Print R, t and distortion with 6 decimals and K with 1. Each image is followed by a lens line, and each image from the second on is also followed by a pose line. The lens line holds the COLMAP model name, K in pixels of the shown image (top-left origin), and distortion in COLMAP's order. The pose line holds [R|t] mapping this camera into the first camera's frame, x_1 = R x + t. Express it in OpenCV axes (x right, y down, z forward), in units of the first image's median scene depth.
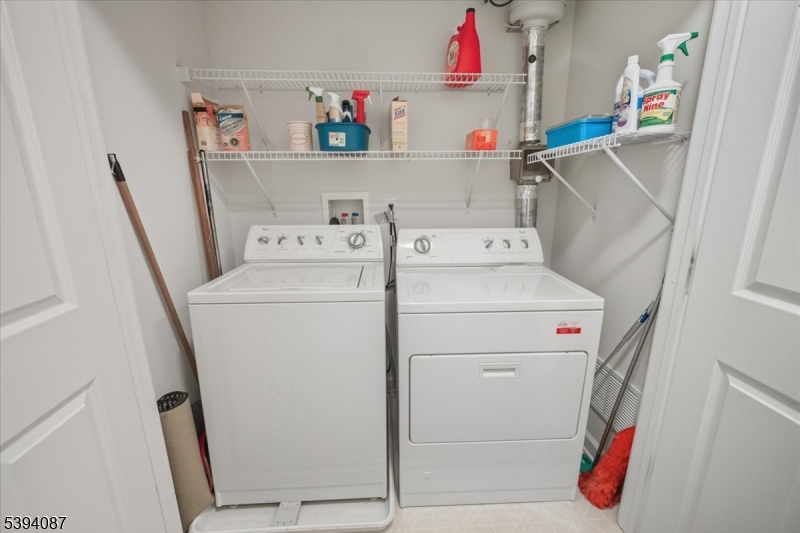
lens RADIAL K [[336.3, 0, 399.3], [0, 336.3, 264.7], [0, 0, 1]] dist [0.000048, 0.000100]
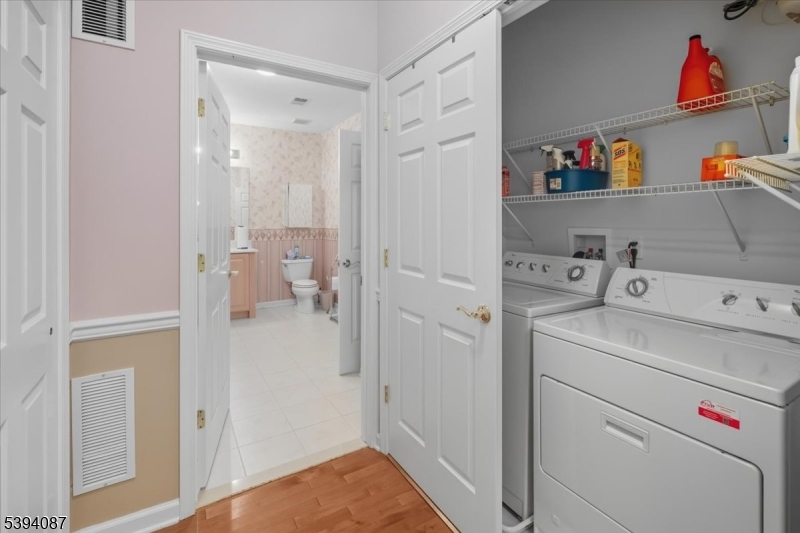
lens RADIAL K [[362.7, 0, 397.2], [0, 362.7, 226.5], [0, 0, 1]] dist [-0.000436, 0.000430]
pose [[0.474143, 0.016275, -0.880298, 0.628612], [-0.208395, 0.973493, -0.094247, 0.009940], [0.855430, 0.228136, 0.464966, -0.036084]]
